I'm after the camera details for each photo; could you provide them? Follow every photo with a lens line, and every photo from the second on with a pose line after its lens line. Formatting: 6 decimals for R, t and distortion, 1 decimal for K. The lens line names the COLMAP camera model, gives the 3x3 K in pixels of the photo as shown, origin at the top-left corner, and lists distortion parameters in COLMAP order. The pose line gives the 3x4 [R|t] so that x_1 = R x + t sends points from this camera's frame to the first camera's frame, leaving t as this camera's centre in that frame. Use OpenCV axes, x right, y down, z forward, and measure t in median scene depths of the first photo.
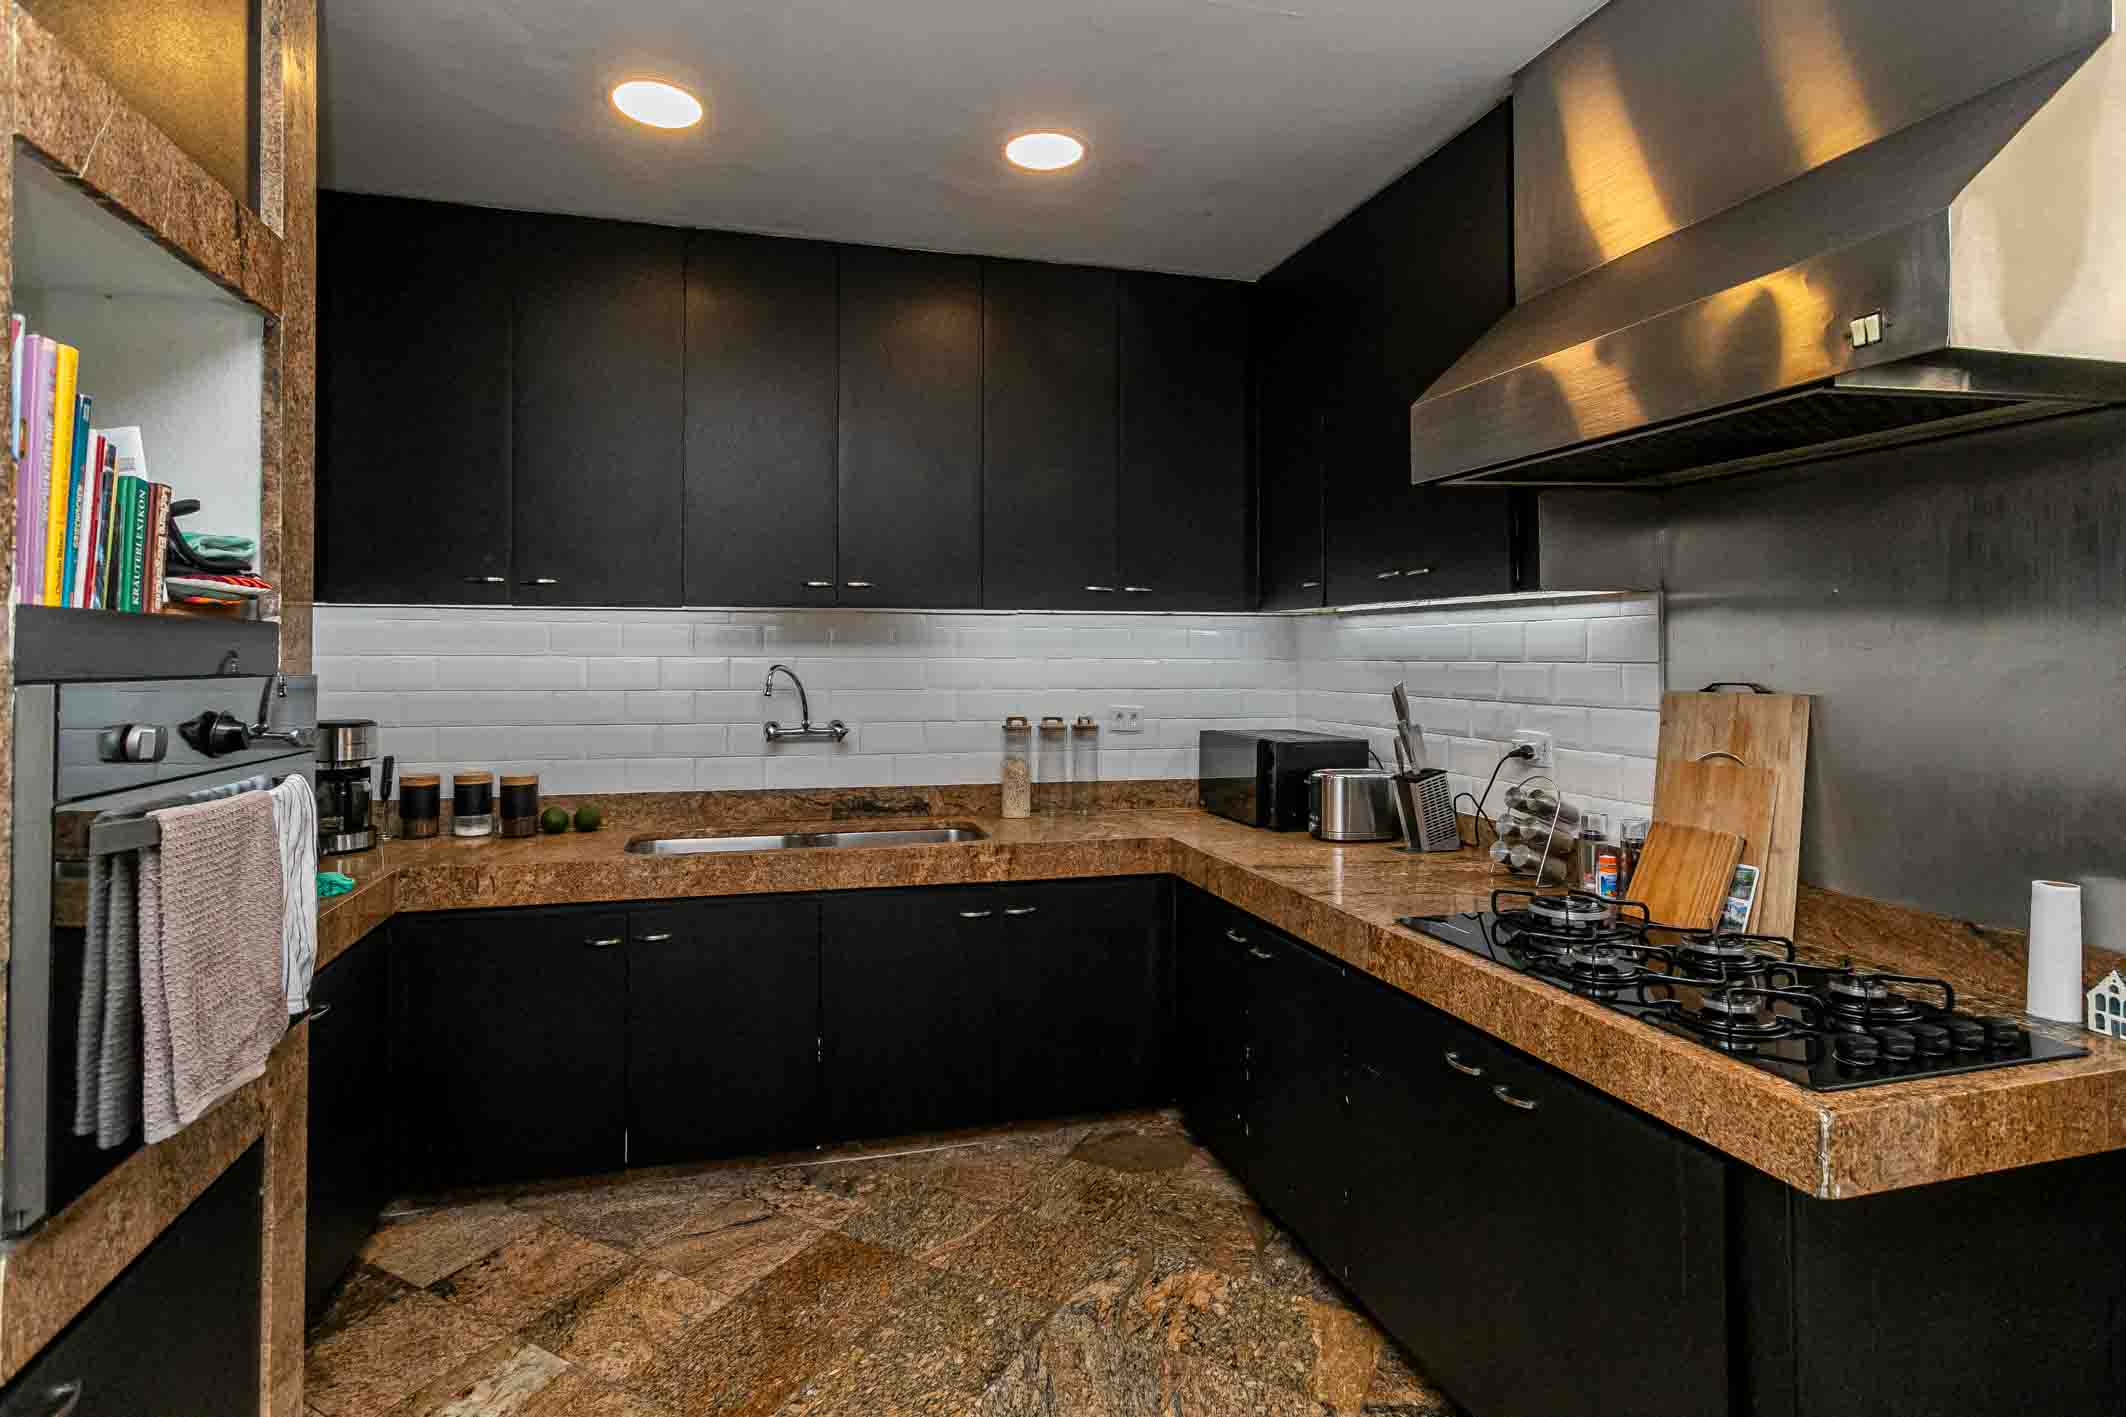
lens RADIAL K [[1072.9, 0, 981.3], [0, 1072.9, 640.0], [0, 0, 1]] dist [0.004521, 0.002131]
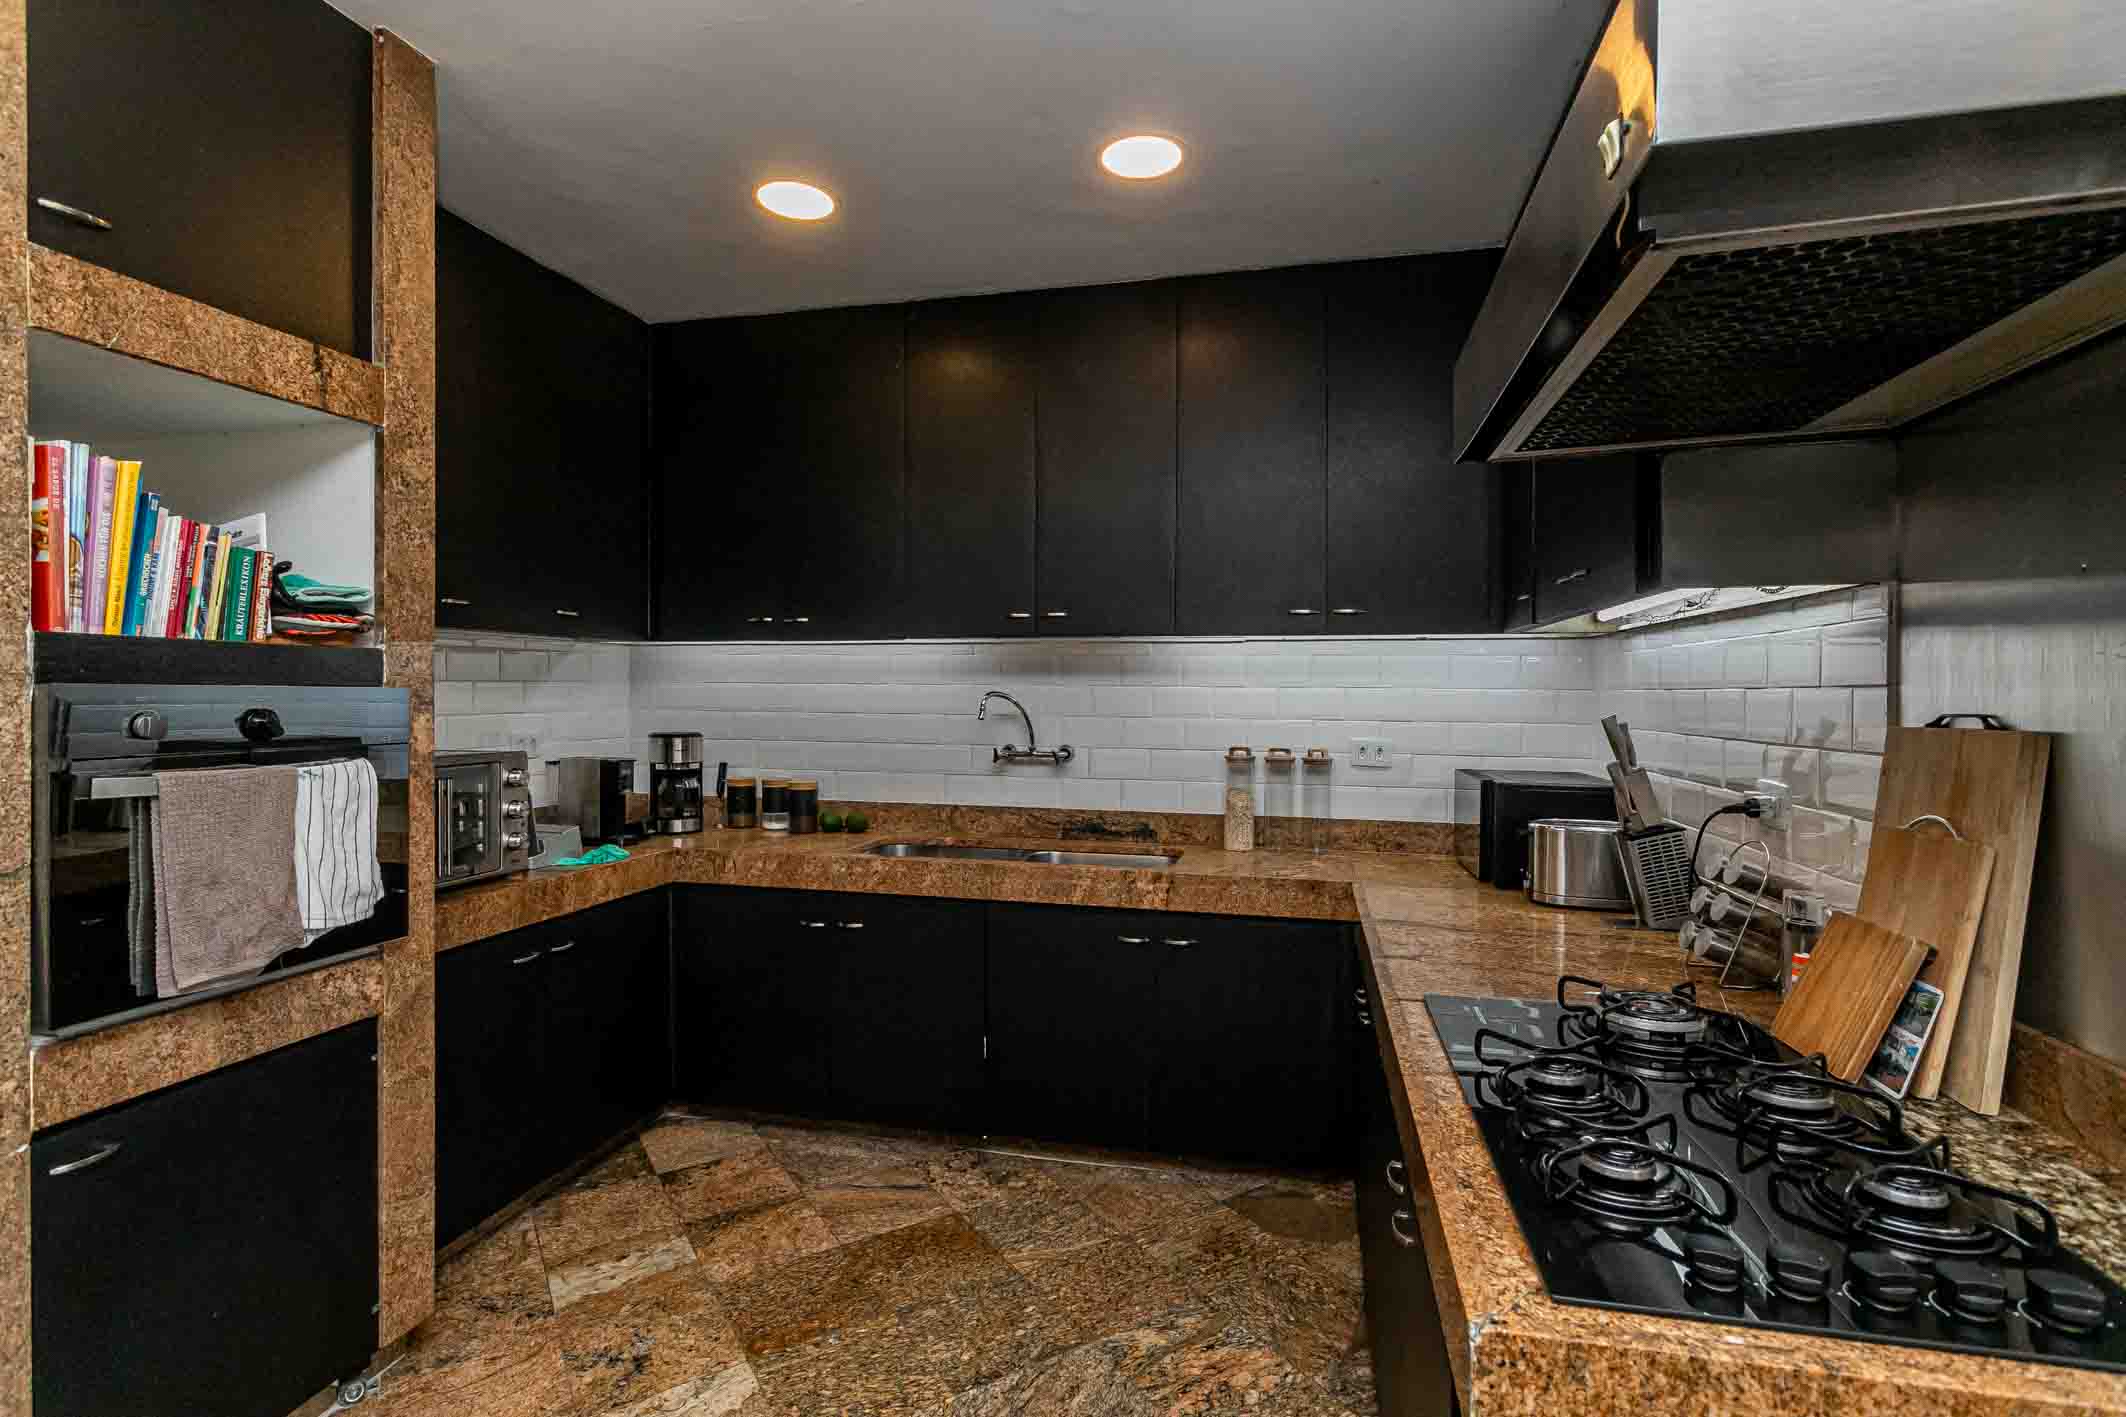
lens RADIAL K [[1006.9, 0, 1057.7], [0, 1006.9, 694.7], [0, 0, 1]] dist [0.001849, 0.000252]
pose [[0.883129, 0.004653, -0.469108, 0.401612], [0.001656, 0.999914, 0.013035, 0.015385], [0.469128, -0.012288, 0.883045, 0.151513]]
